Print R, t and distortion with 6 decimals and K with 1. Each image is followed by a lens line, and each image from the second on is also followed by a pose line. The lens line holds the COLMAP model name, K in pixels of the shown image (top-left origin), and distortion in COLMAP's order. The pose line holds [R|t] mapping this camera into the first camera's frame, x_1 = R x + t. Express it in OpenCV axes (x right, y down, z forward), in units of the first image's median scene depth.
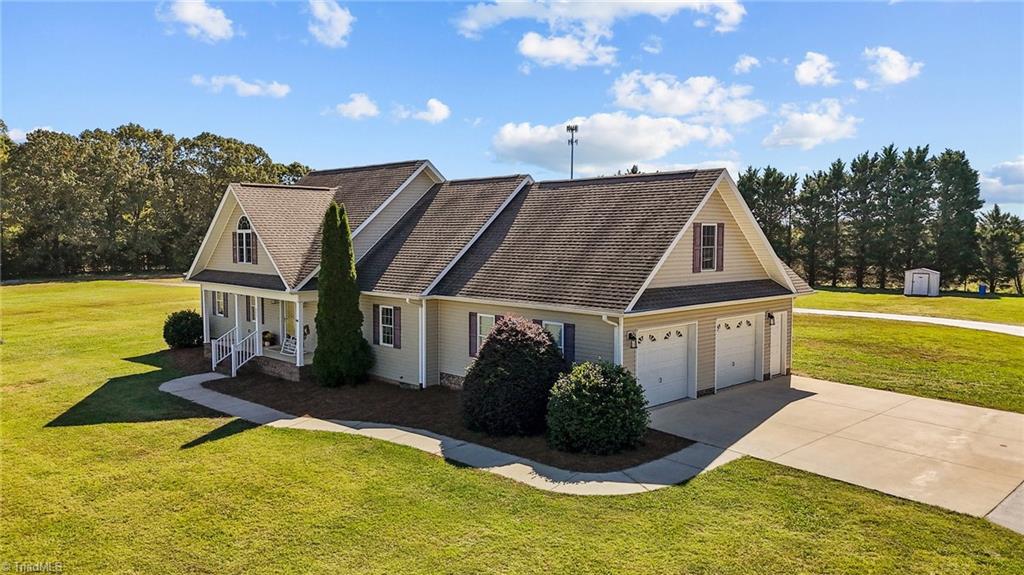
lens RADIAL K [[793.1, 0, 512.0], [0, 793.1, 287.5], [0, 0, 1]] dist [-0.003819, -0.000983]
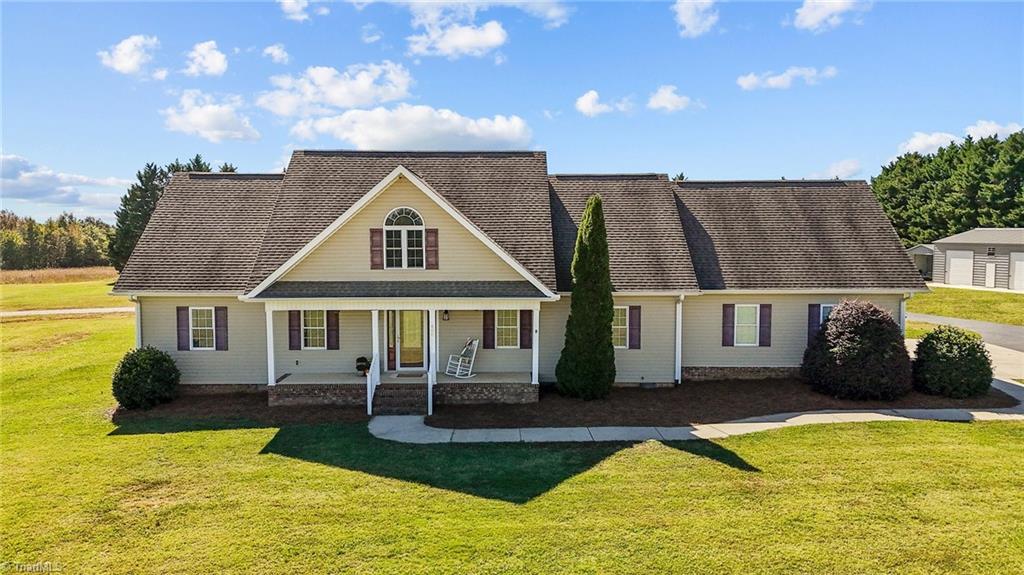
lens RADIAL K [[843.3, 0, 512.0], [0, 843.3, 287.5], [0, 0, 1]] dist [0.000063, 0.000625]
pose [[0.678633, -0.050938, 0.732709, -0.877618], [0.052375, 0.998409, 0.020900, -0.024303], [-0.732608, 0.024192, 0.680221, 0.360778]]
